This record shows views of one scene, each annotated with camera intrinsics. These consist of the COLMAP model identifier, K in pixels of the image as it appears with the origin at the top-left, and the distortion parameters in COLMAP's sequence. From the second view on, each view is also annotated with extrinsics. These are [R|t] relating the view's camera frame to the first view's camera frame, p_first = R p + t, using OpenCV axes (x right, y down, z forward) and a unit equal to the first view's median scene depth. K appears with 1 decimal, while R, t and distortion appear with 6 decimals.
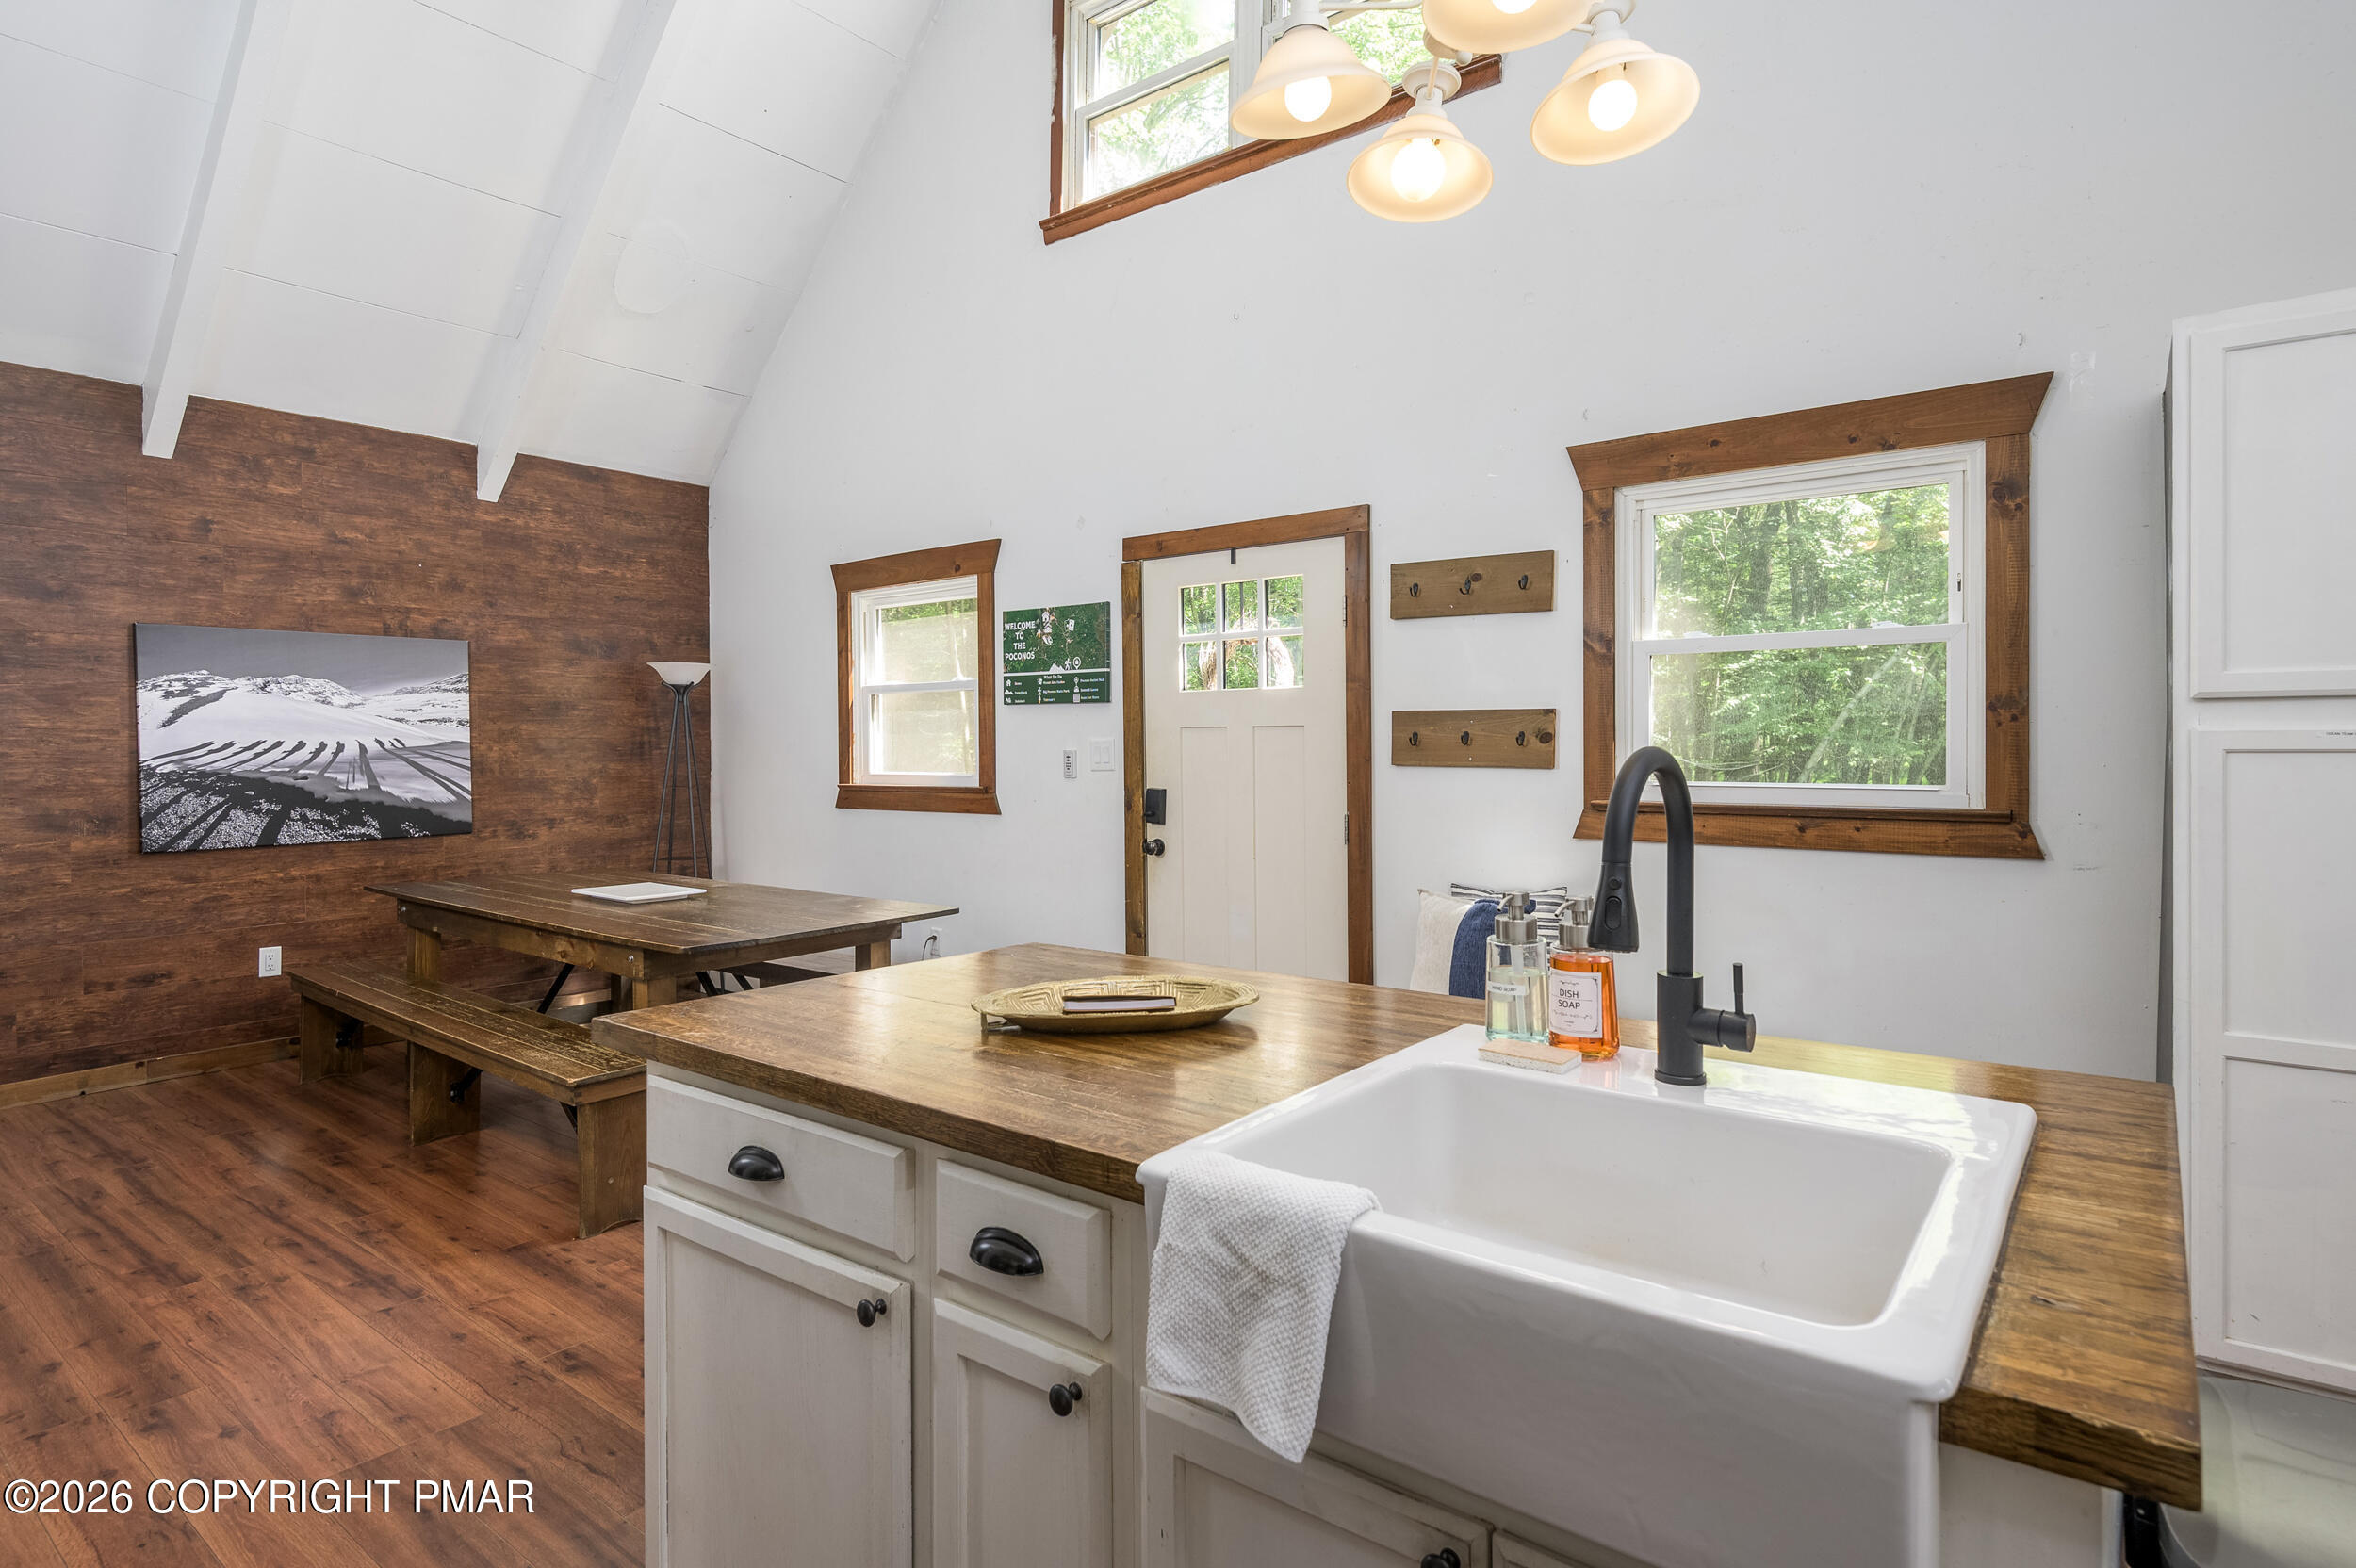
lens RADIAL K [[1191.4, 0, 1161.0], [0, 1191.4, 763.8], [0, 0, 1]] dist [0.029198, -0.005092]
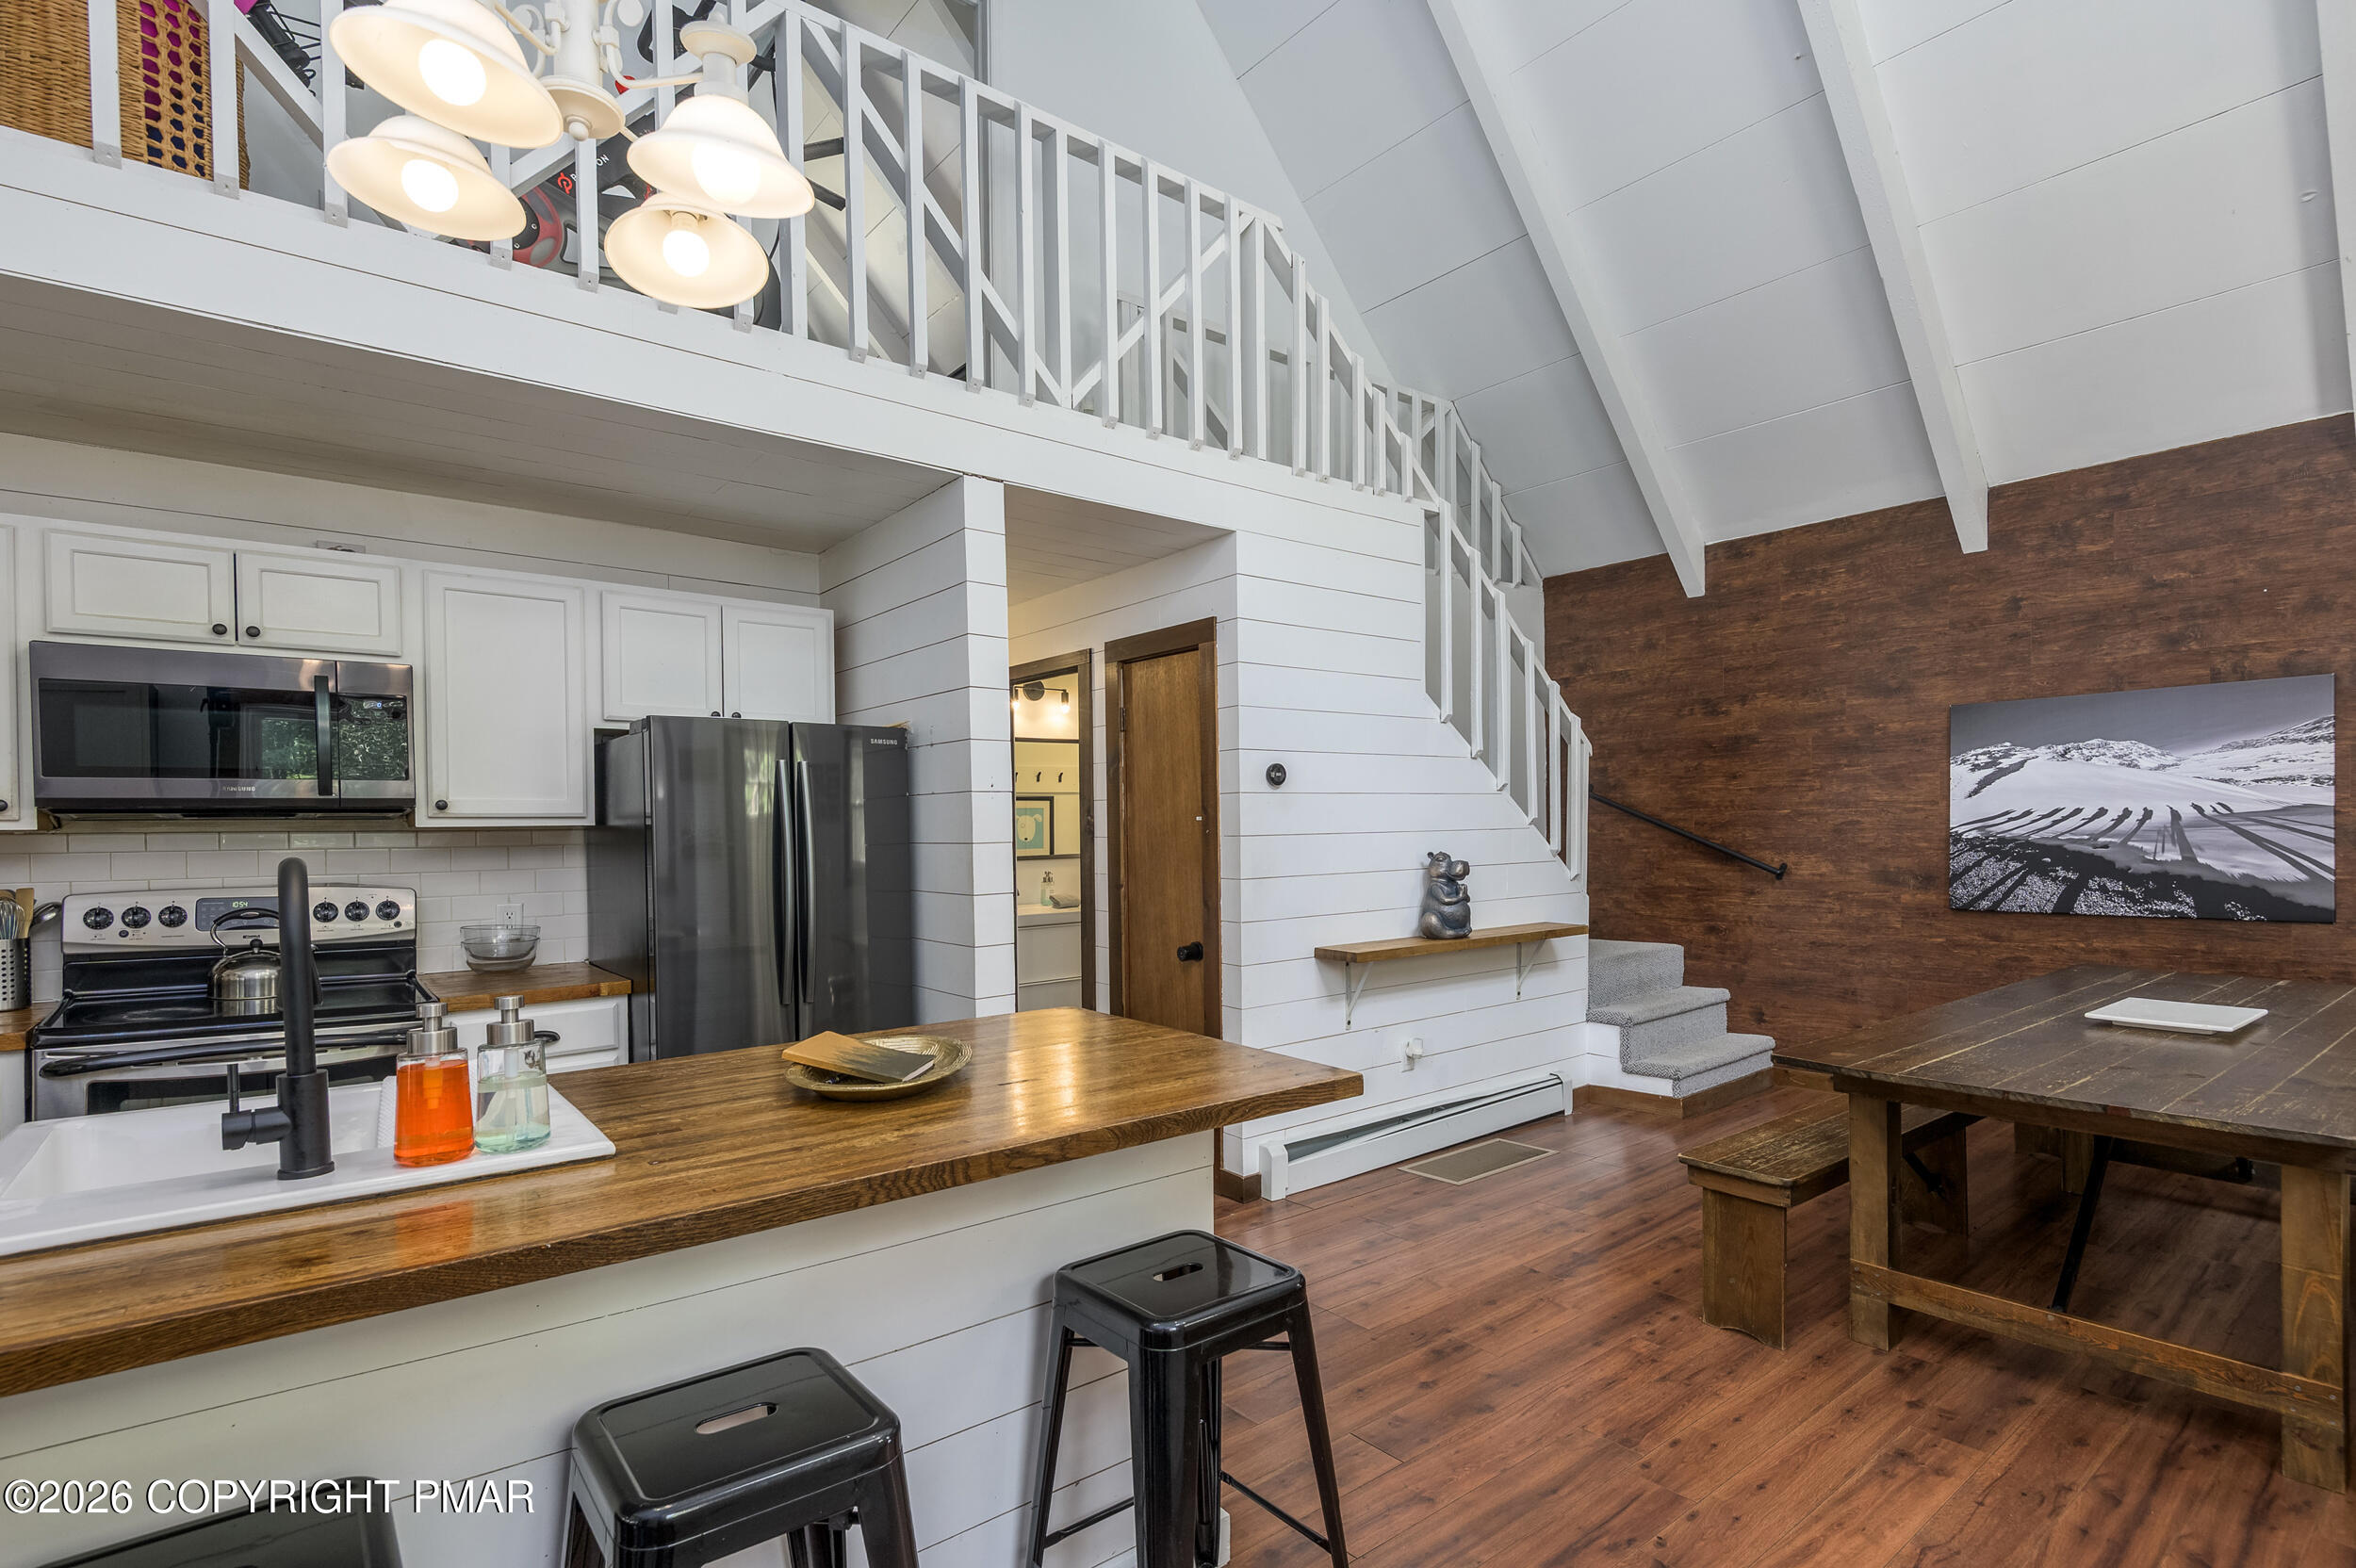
lens RADIAL K [[1139.5, 0, 1212.8], [0, 1139.5, 856.1], [0, 0, 1]] dist [0.002660, -0.003610]
pose [[-0.193230, 0.035245, -0.980520, 0.332464], [-0.000661, 0.999350, 0.036052, -0.013570], [0.981153, 0.007615, -0.193081, 0.521049]]
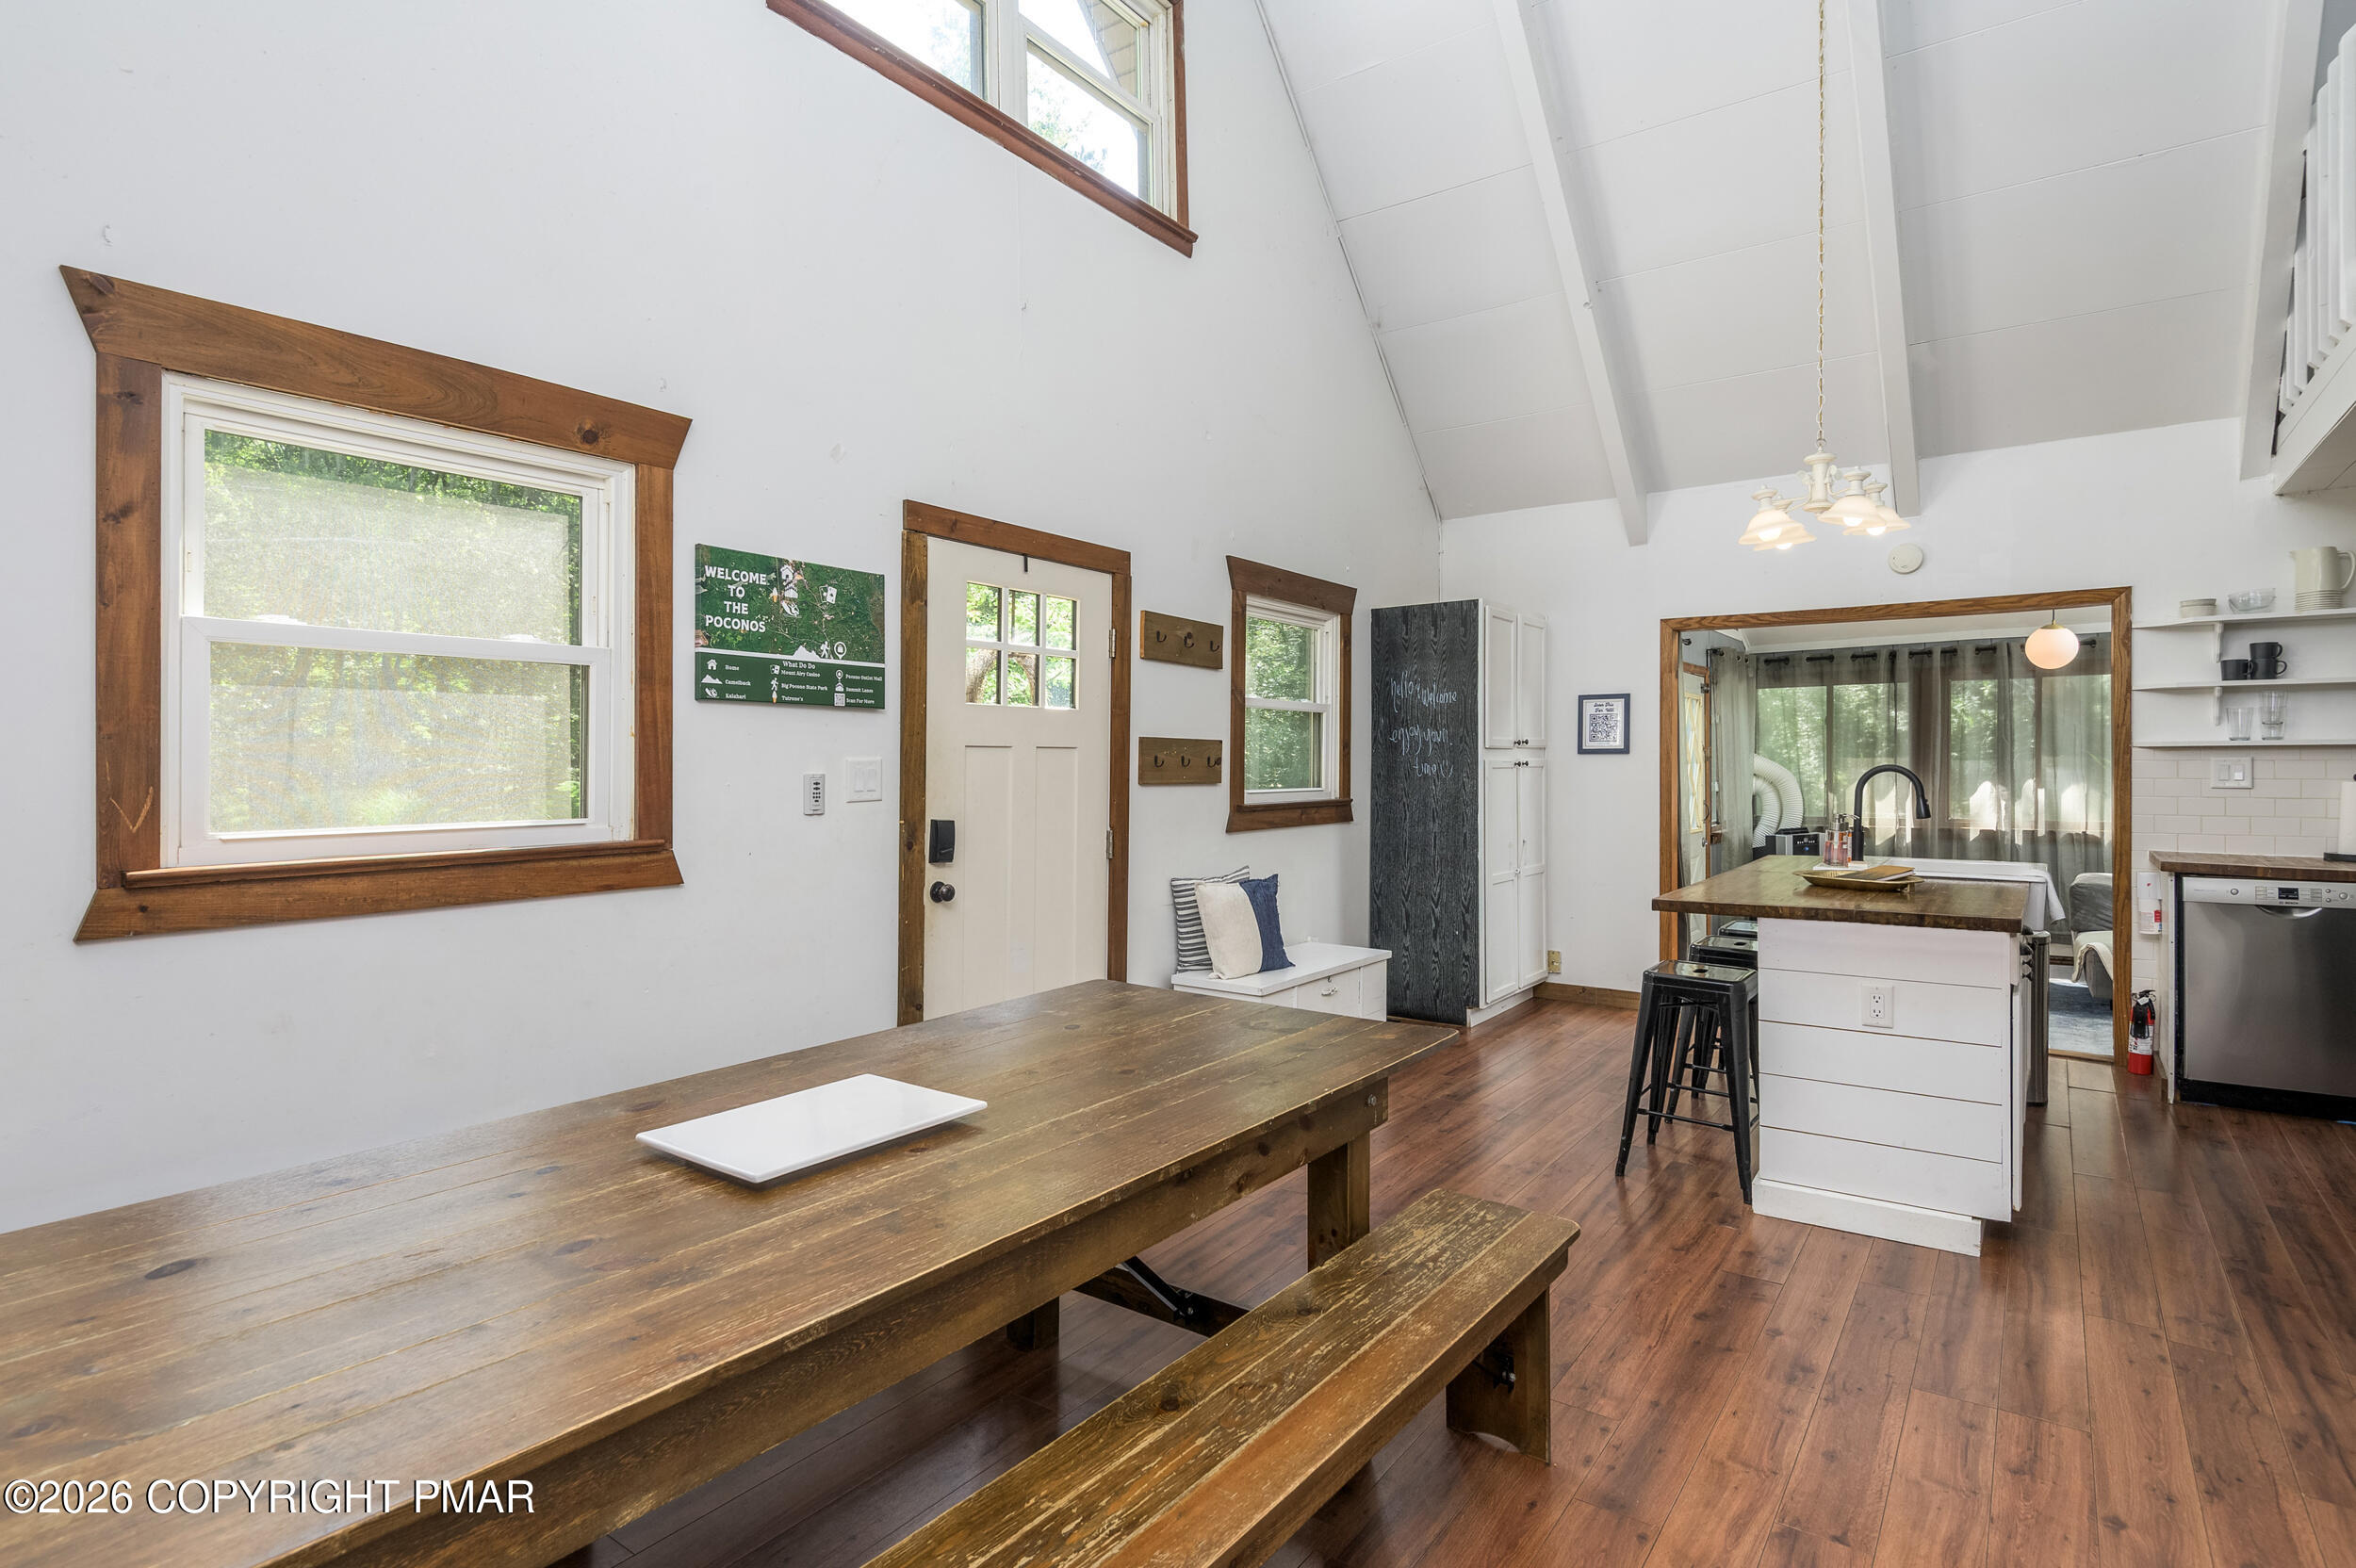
lens RADIAL K [[1191.4, 0, 1189.9], [0, 1191.4, 766.7], [0, 0, 1]] dist [0.029198, -0.005092]
pose [[-0.048564, 0.002037, 0.998818, -0.765978], [0.020895, 0.999781, -0.001023, -0.010173], [-0.998601, 0.020821, -0.048596, 0.804656]]
